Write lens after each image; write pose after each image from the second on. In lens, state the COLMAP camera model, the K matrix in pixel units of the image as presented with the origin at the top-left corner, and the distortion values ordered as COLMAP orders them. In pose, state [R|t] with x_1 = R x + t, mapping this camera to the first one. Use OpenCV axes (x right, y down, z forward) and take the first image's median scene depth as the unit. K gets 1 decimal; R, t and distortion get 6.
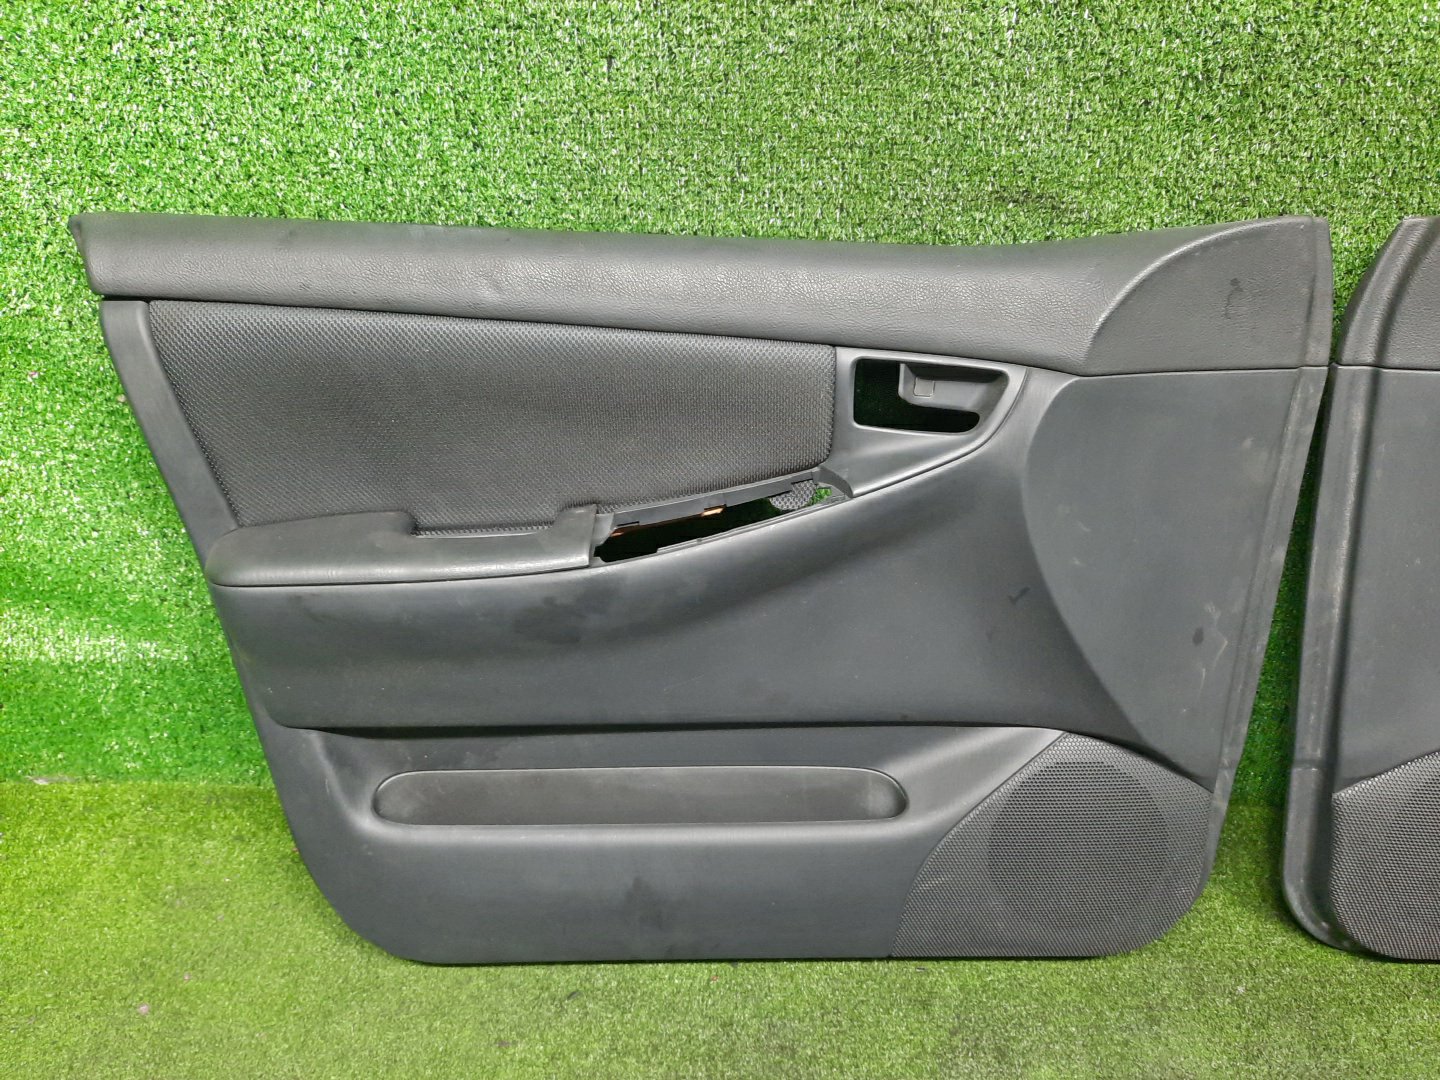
lens RADIAL K [[1052.3, 0, 735.3], [0, 1052.3, 535.1], [0, 0, 1]] dist [0.047568, -0.061304]
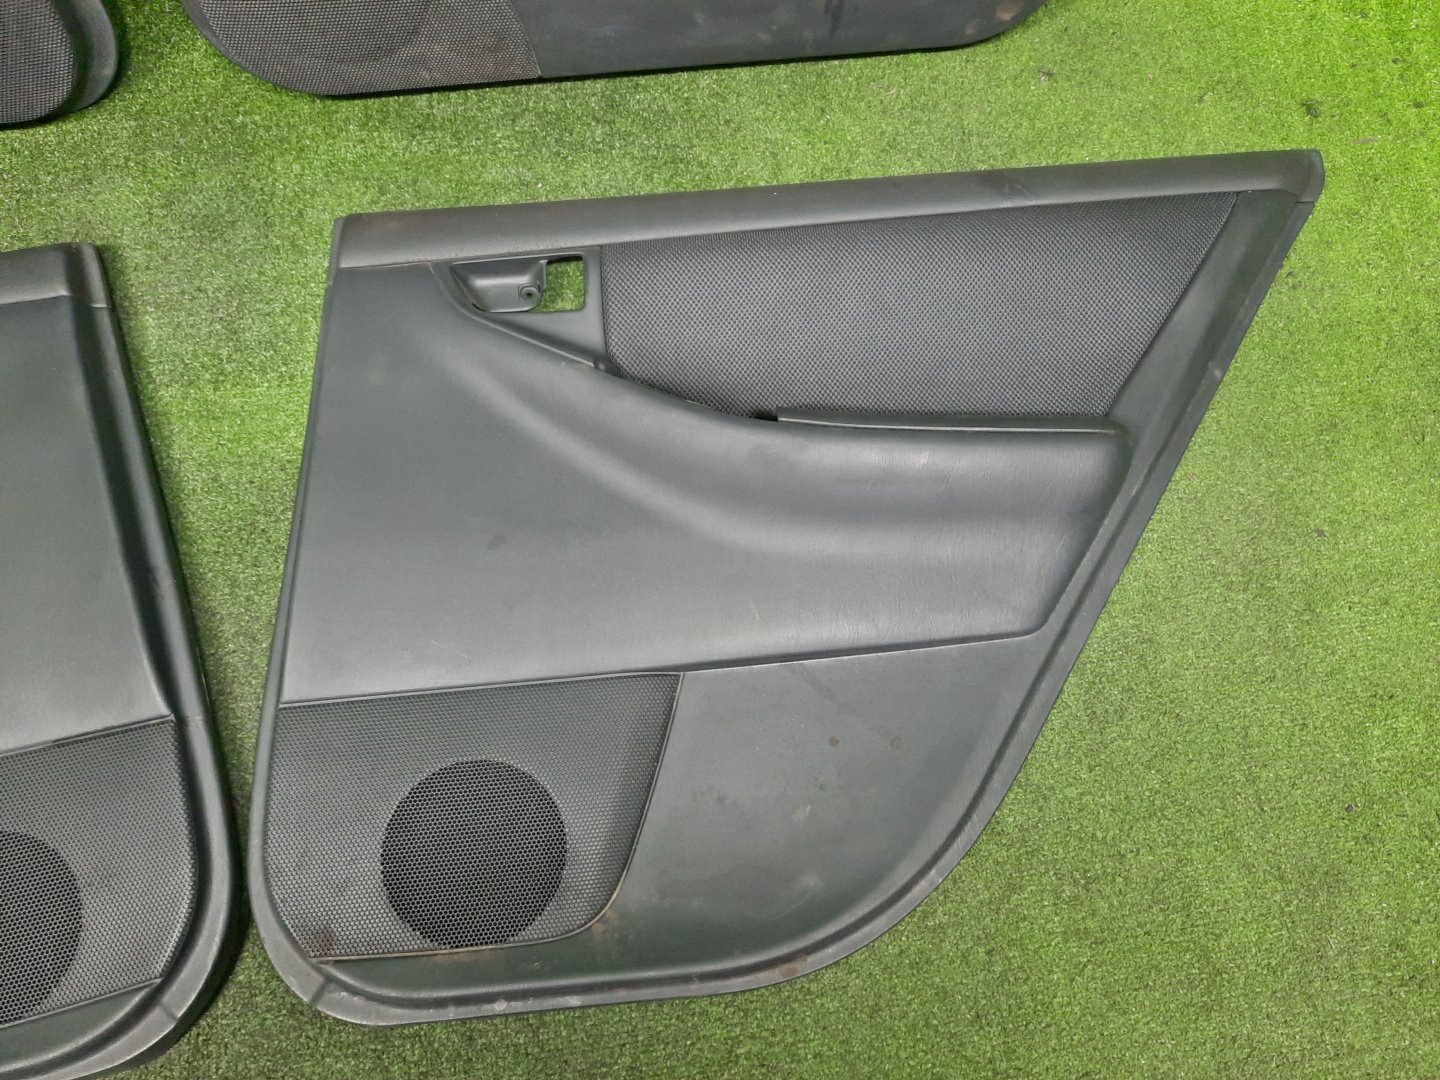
lens RADIAL K [[1064.7, 0, 735.0], [0, 1064.7, 537.0], [0, 0, 1]] dist [0.031410, -0.039450]
pose [[0.988605, -0.128492, 0.078420, 0.904249], [0.042147, 0.736385, 0.675249, 0.032857], [-0.144511, -0.664249, 0.733409, -0.095564]]
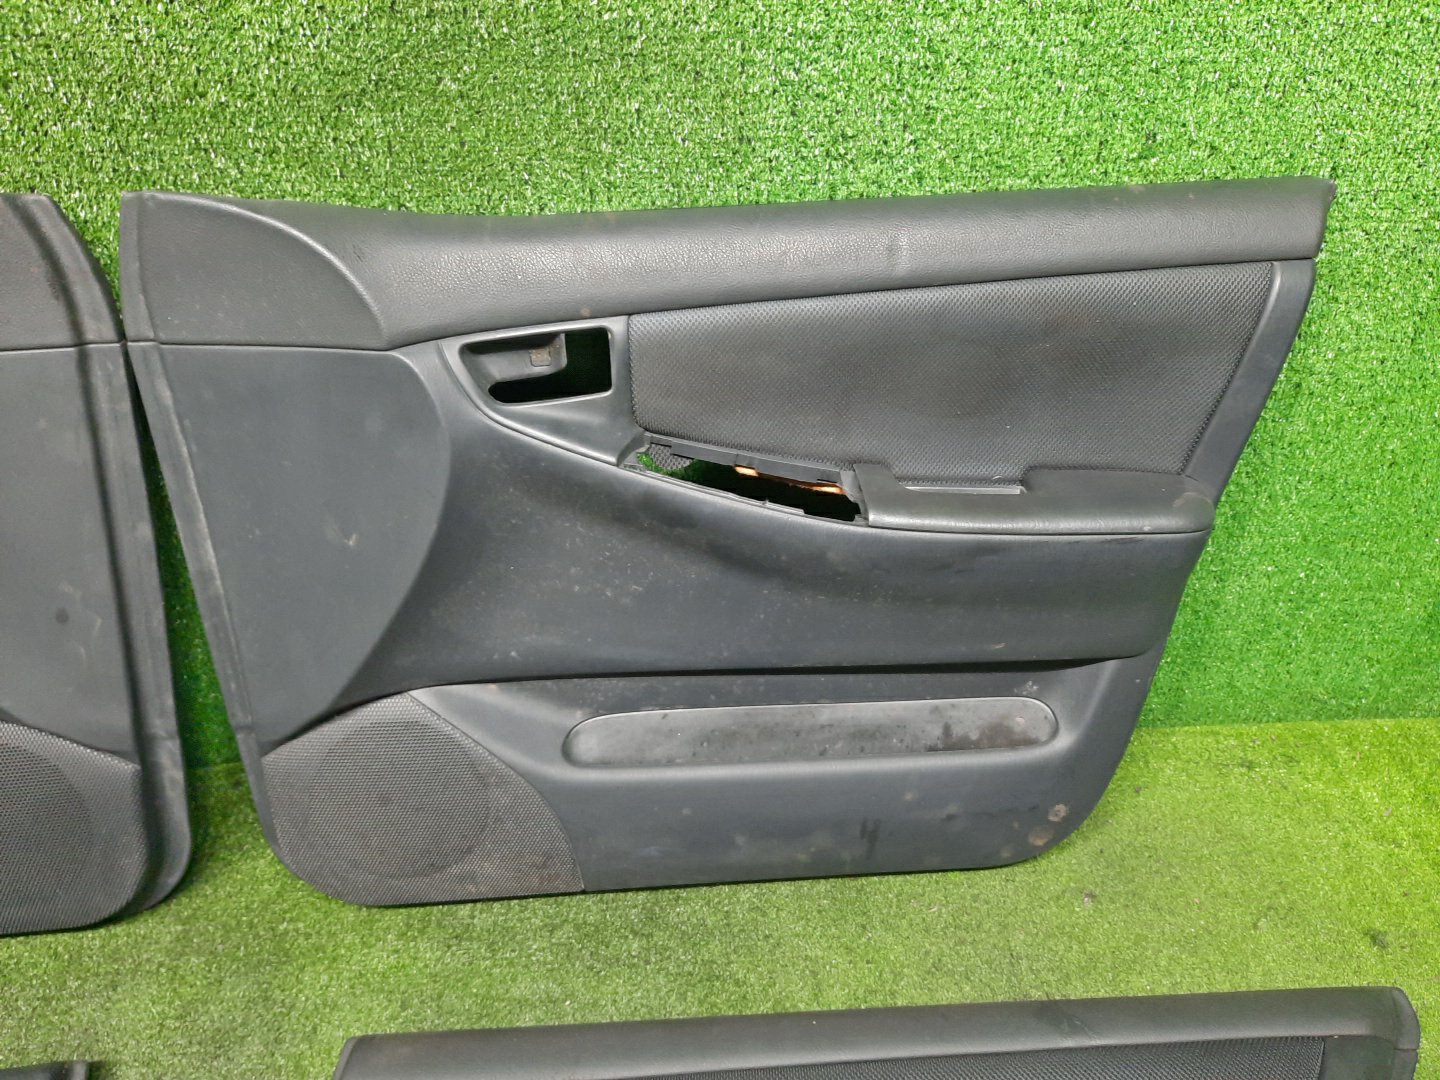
lens RADIAL K [[1064.7, 0, 735.0], [0, 1064.7, 537.0], [0, 0, 1]] dist [0.031410, -0.039450]
pose [[0.995337, -0.049414, 0.082836, 0.936608], [0.043671, 0.996607, 0.069766, -0.020480], [-0.086002, -0.065823, 0.994118, -0.049258]]
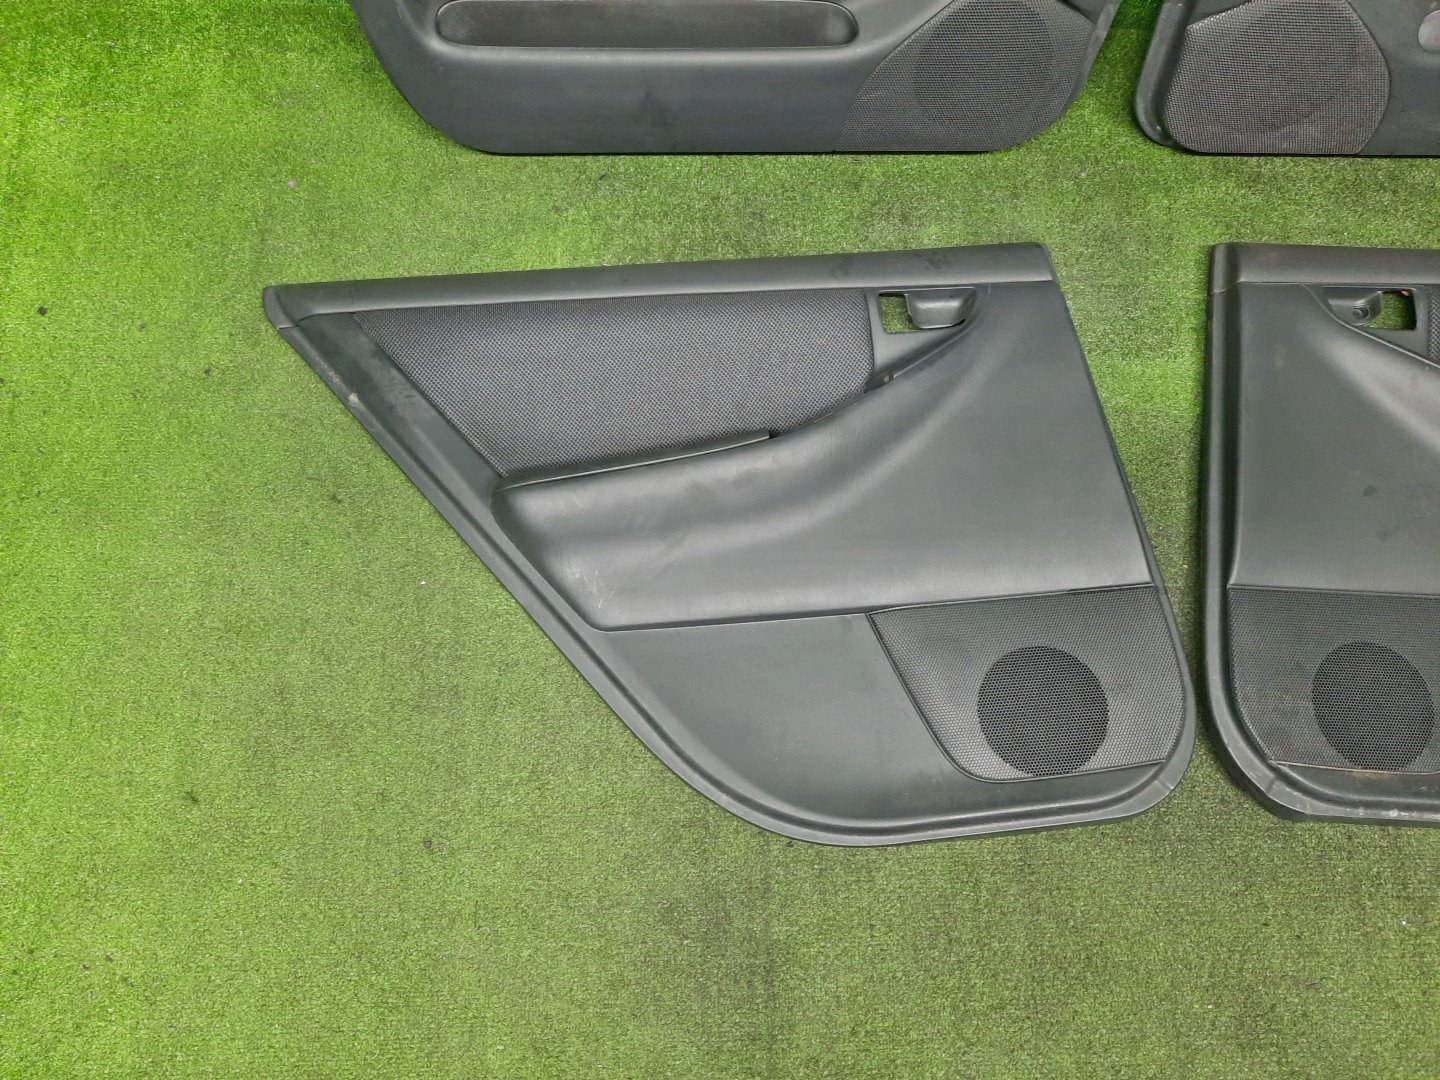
lens RADIAL K [[1052.3, 0, 735.3], [0, 1052.3, 535.1], [0, 0, 1]] dist [0.047568, -0.061304]
pose [[0.999407, -0.005728, 0.033950, -0.031533], [-0.018225, 0.748587, 0.662787, -0.136902], [-0.029211, -0.663012, 0.748038, -0.353783]]
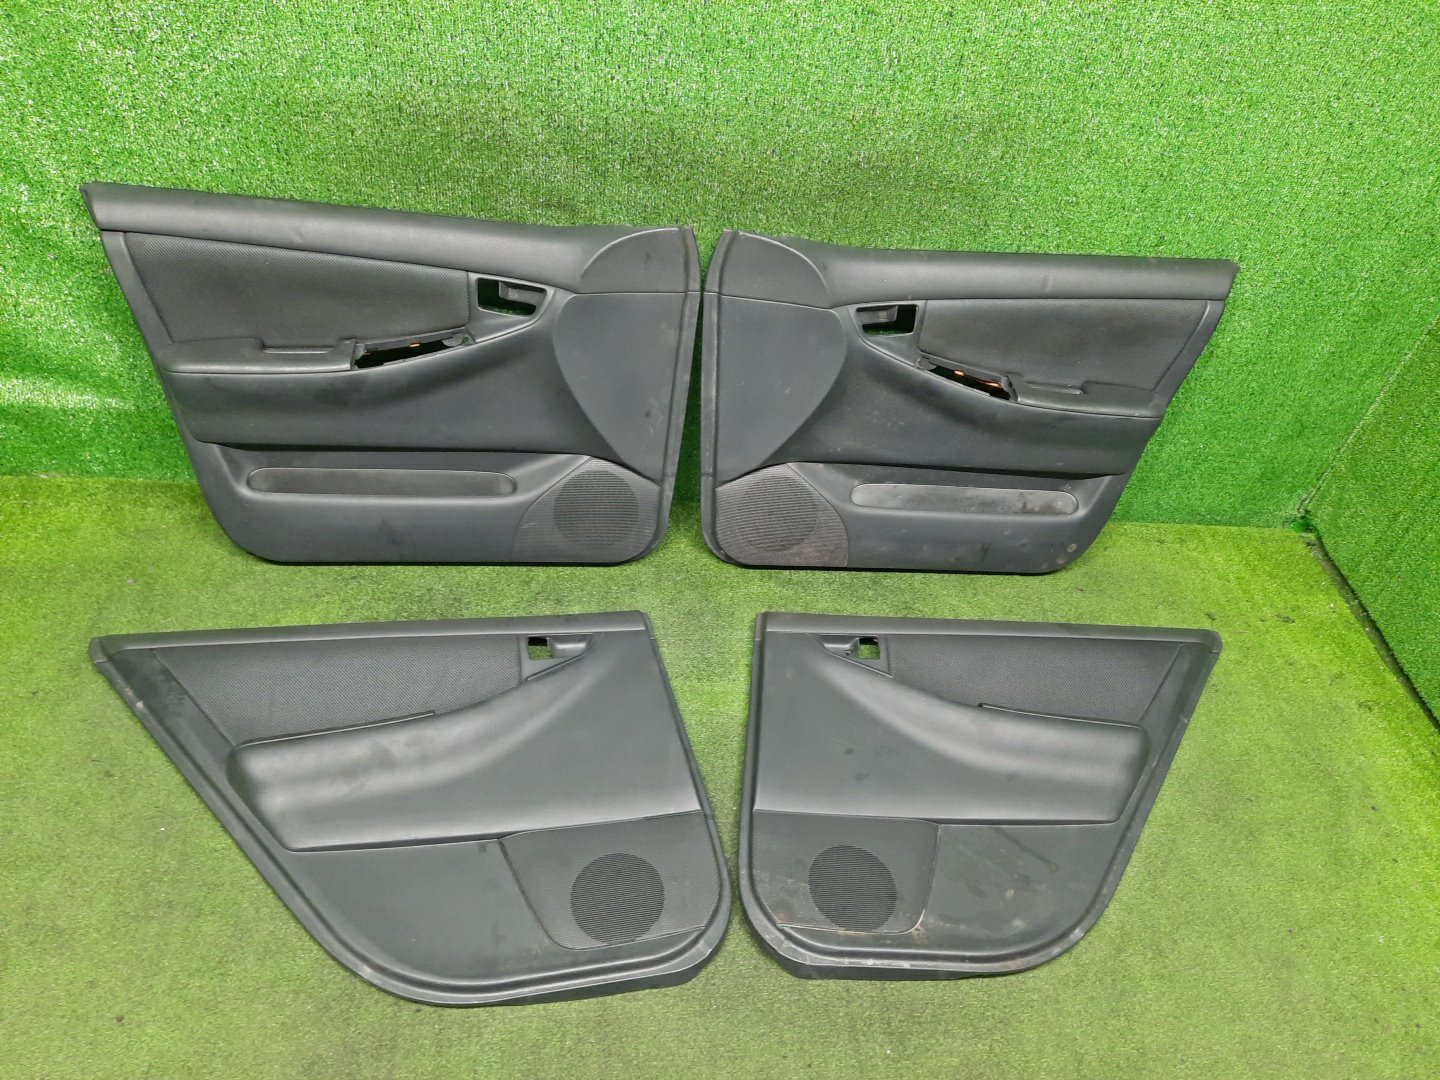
lens RADIAL K [[1052.3, 0, 735.3], [0, 1052.3, 535.1], [0, 0, 1]] dist [0.047568, -0.061304]
pose [[0.988998, 0.016675, 0.146989, 0.284851], [-0.045369, 0.979933, 0.194096, -0.083543], [-0.140802, -0.198629, 0.969908, -1.114700]]
